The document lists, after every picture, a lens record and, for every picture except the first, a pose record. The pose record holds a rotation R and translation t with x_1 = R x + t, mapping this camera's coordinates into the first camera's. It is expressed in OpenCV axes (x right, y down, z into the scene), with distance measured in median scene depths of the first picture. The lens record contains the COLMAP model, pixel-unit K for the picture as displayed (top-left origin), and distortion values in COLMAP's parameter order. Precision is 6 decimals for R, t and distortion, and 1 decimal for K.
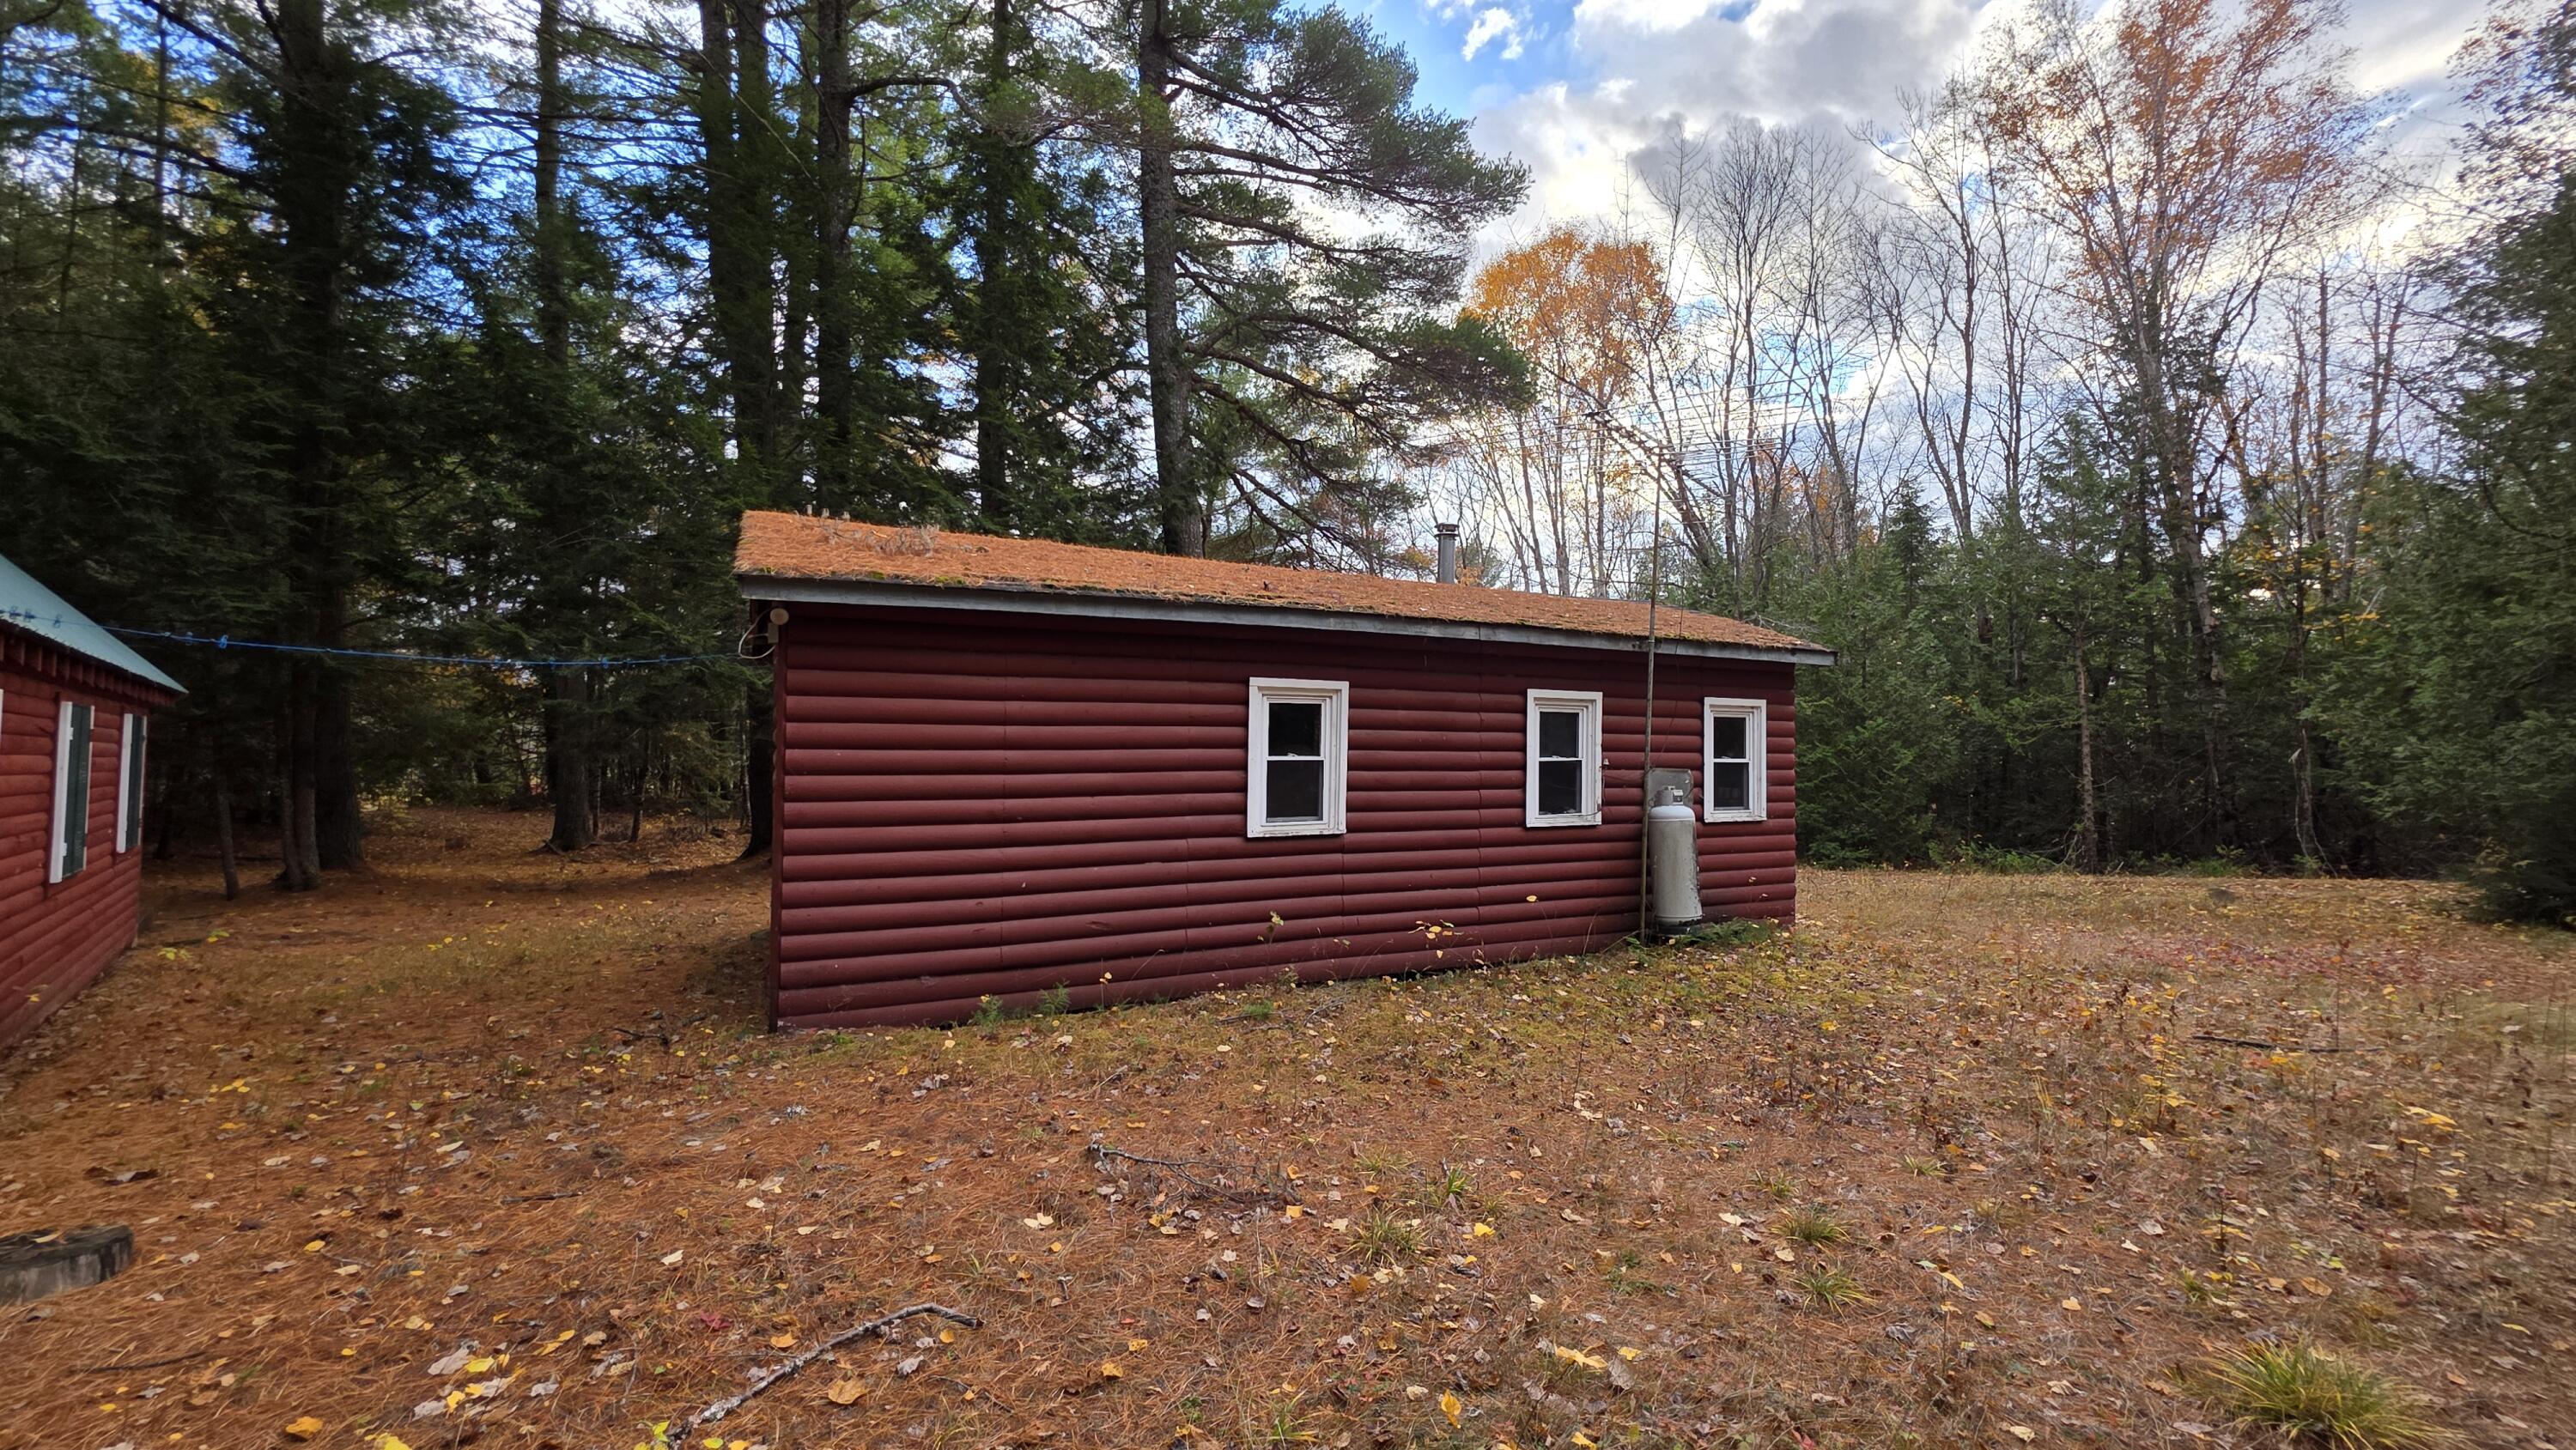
lens RADIAL K [[1022.9, 0, 1297.4], [0, 1022.9, 716.2], [0, 0, 1]] dist [-0.000154, 0.000358]
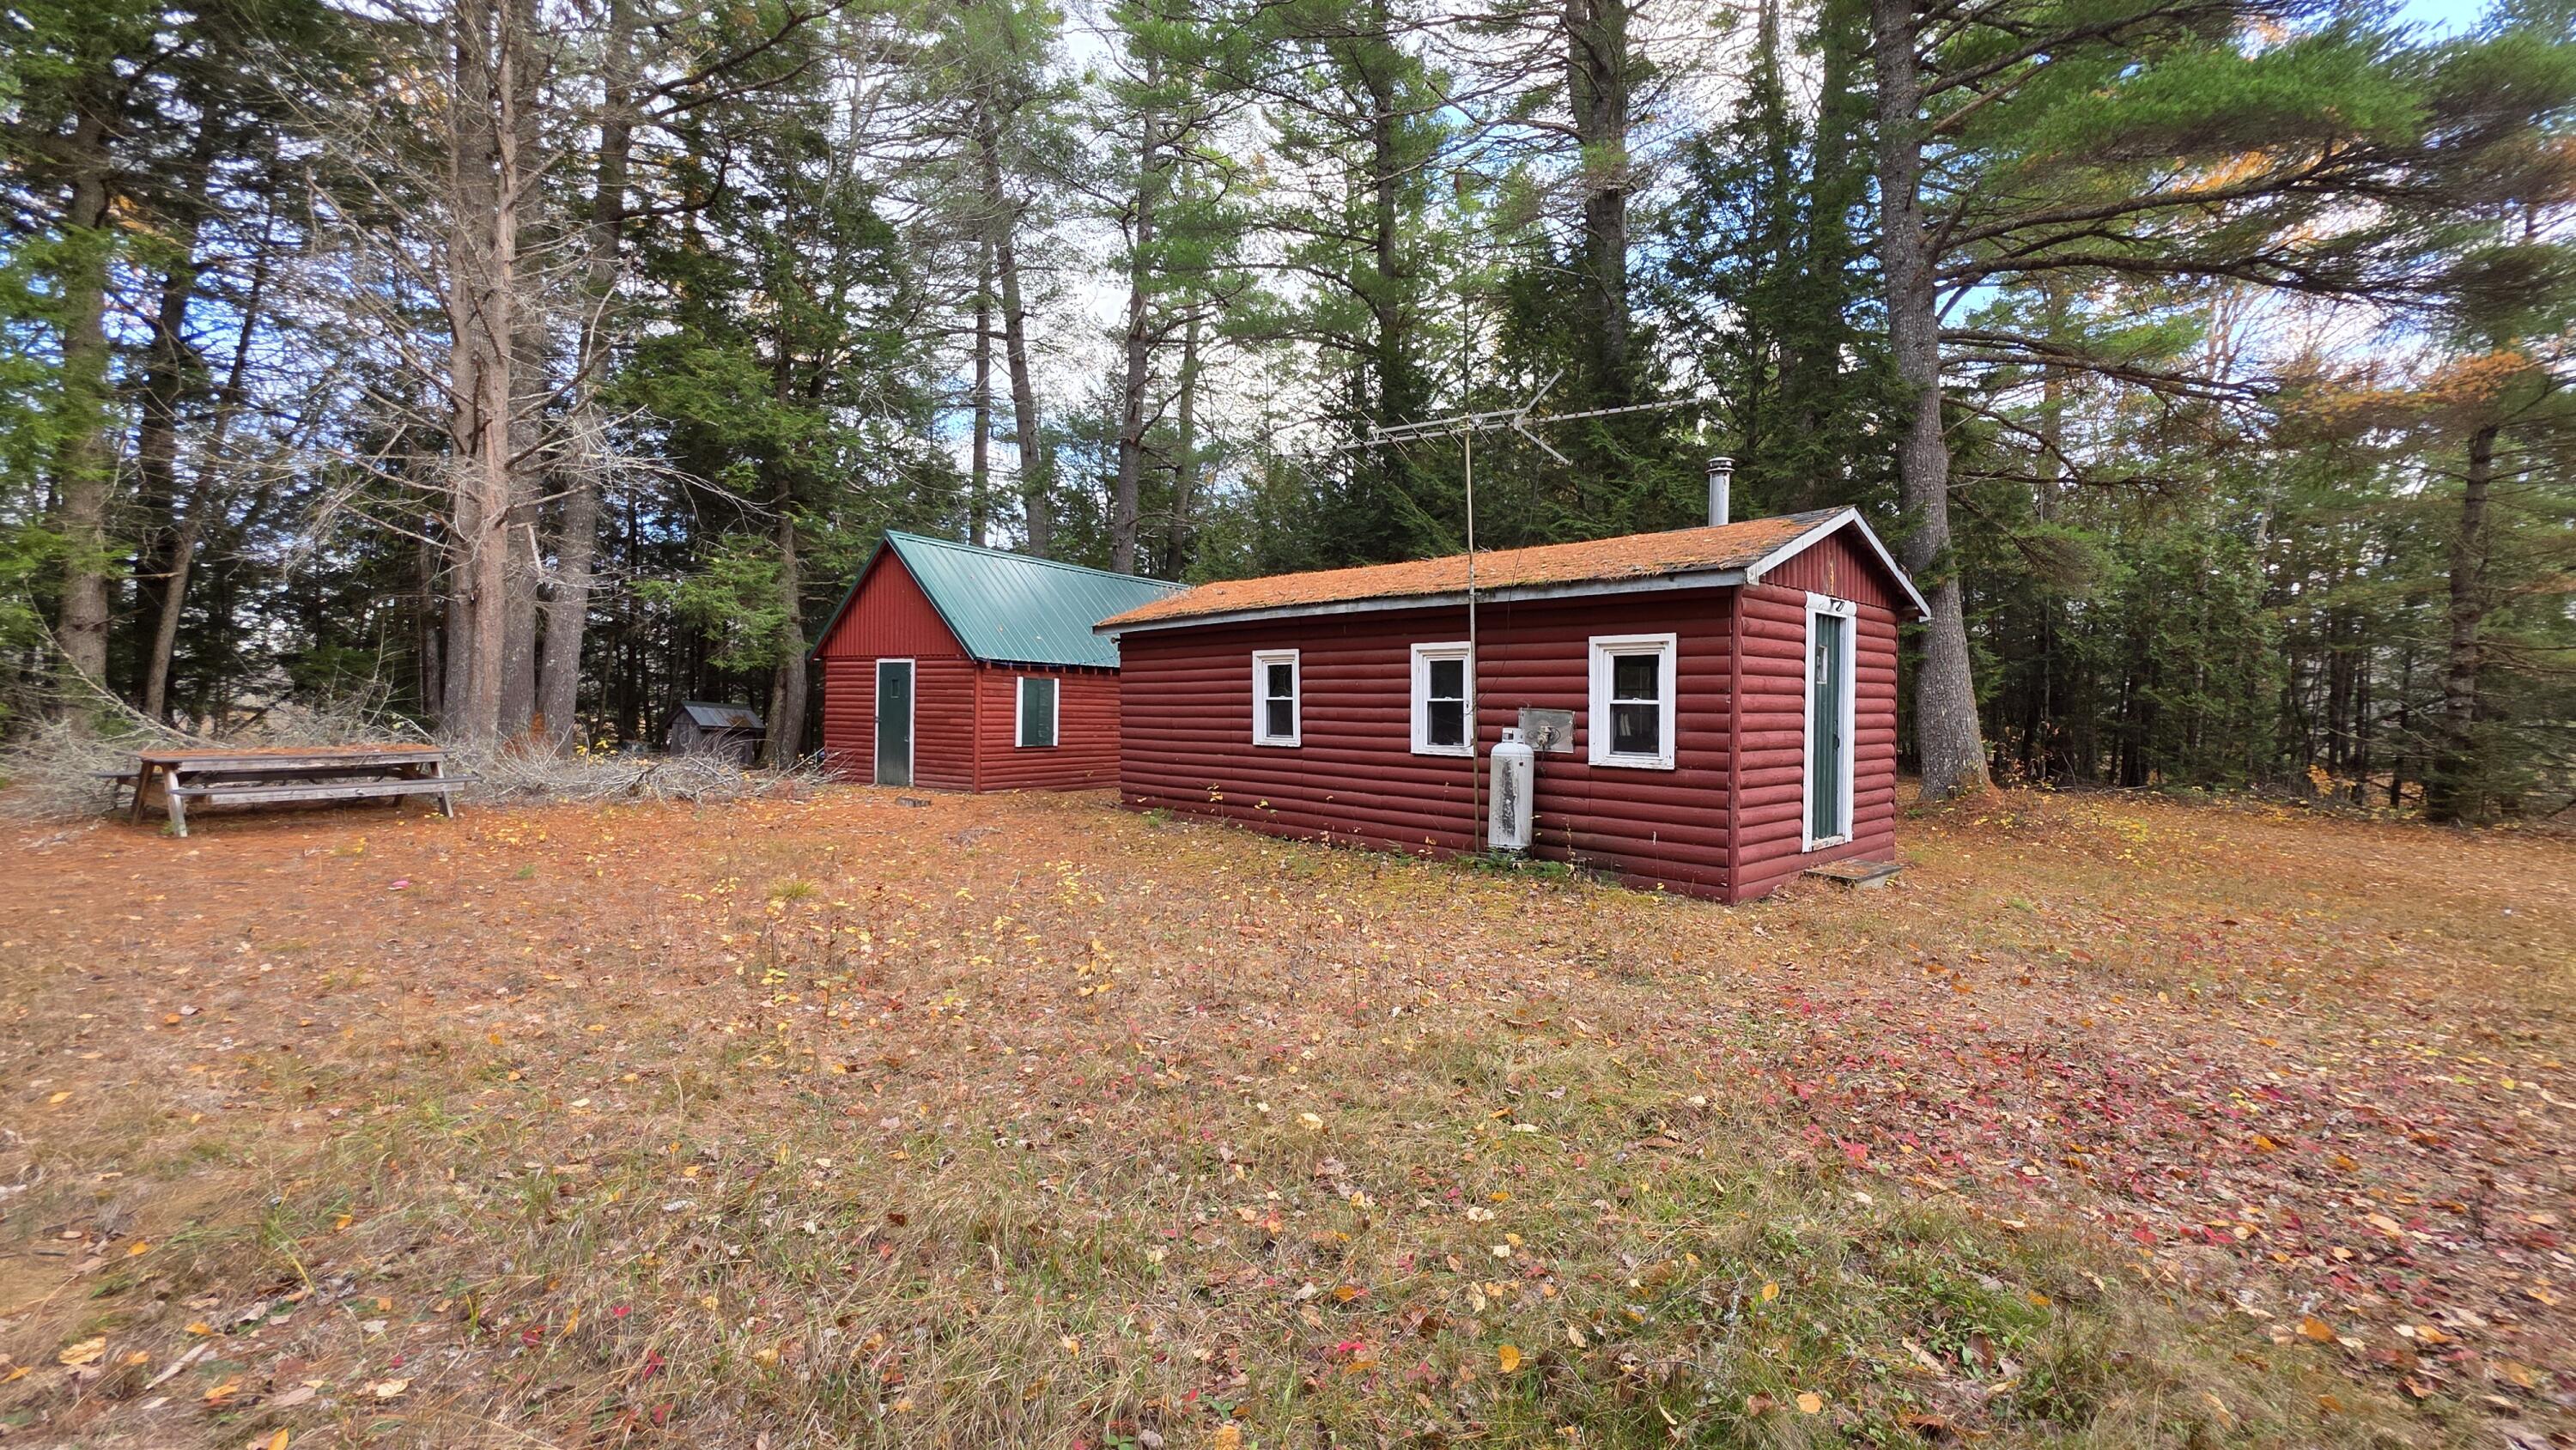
lens RADIAL K [[1022.9, 0, 1297.4], [0, 1022.9, 716.2], [0, 0, 1]] dist [-0.000154, 0.000358]
pose [[0.280604, 0.011496, -0.959755, 1.049322], [0.031416, 0.999282, 0.021155, 0.024837], [0.959309, -0.036088, 0.280041, 0.389096]]
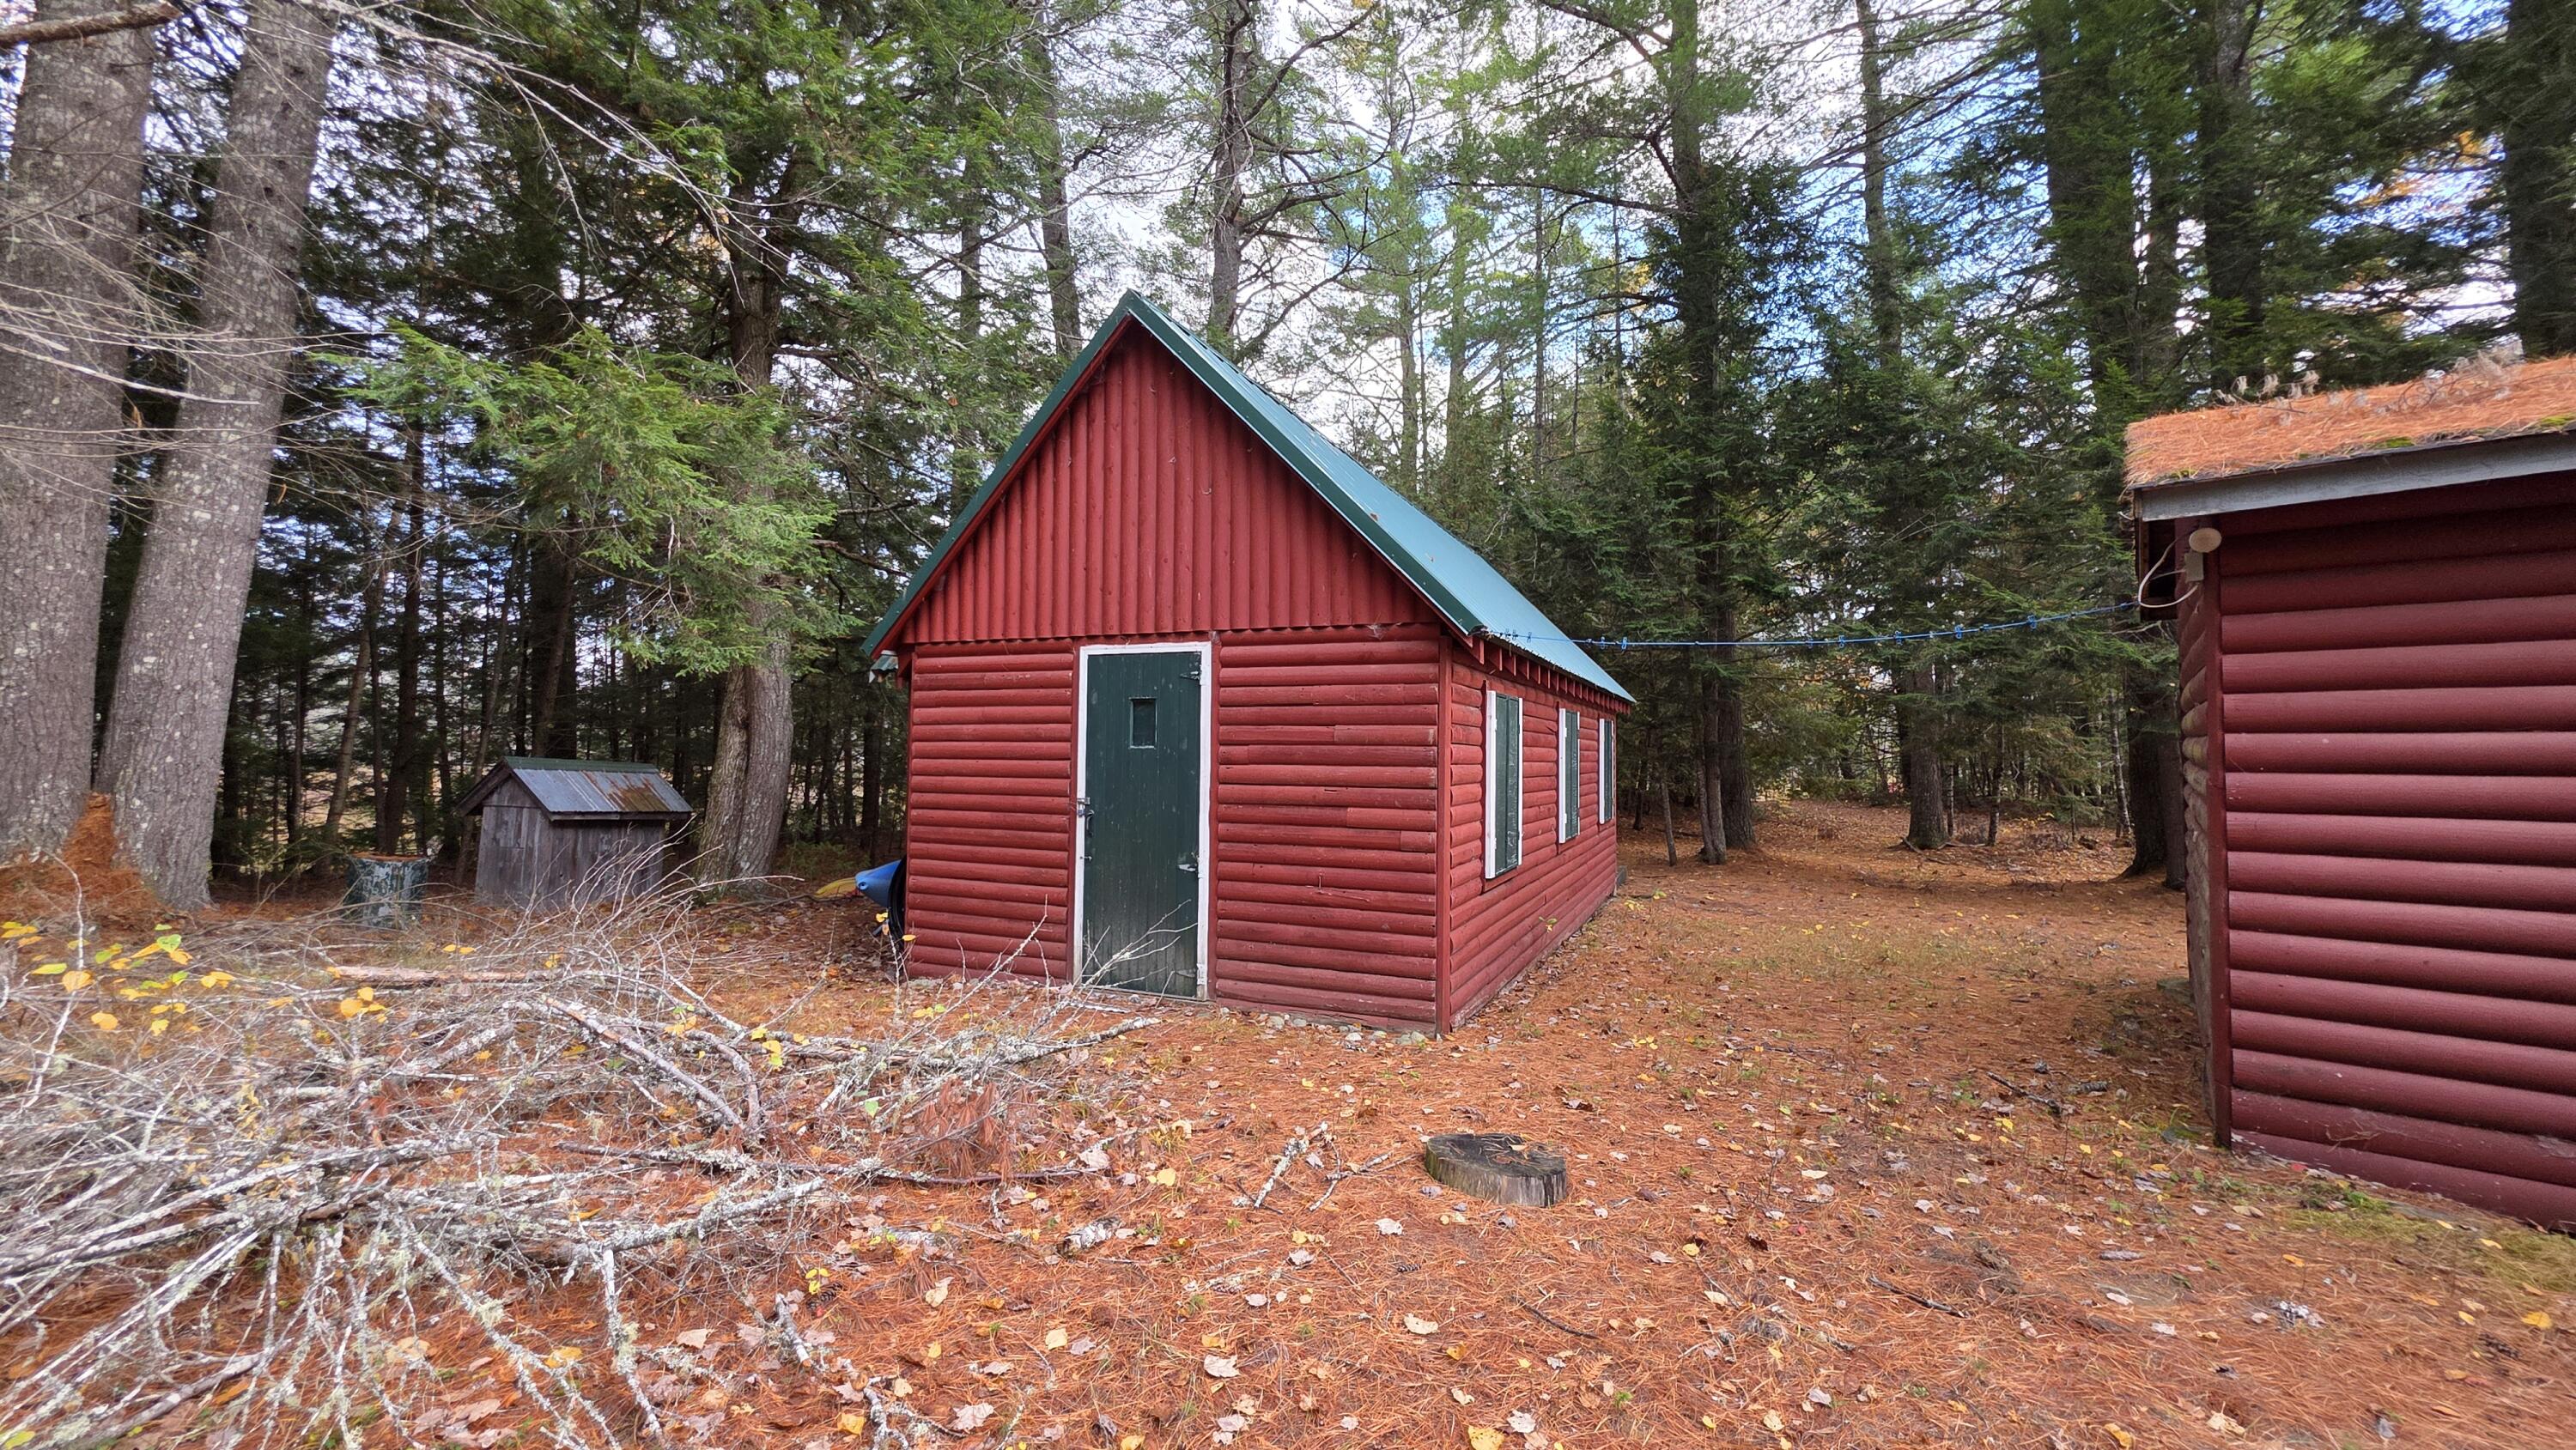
lens RADIAL K [[1022.9, 0, 1297.4], [0, 1022.9, 716.2], [0, 0, 1]] dist [-0.000154, 0.000358]
pose [[0.394187, -0.033266, -0.918428, -0.065464], [0.031916, 0.999237, -0.022494, 0.009147], [0.918476, -0.020446, 0.394948, 0.091621]]
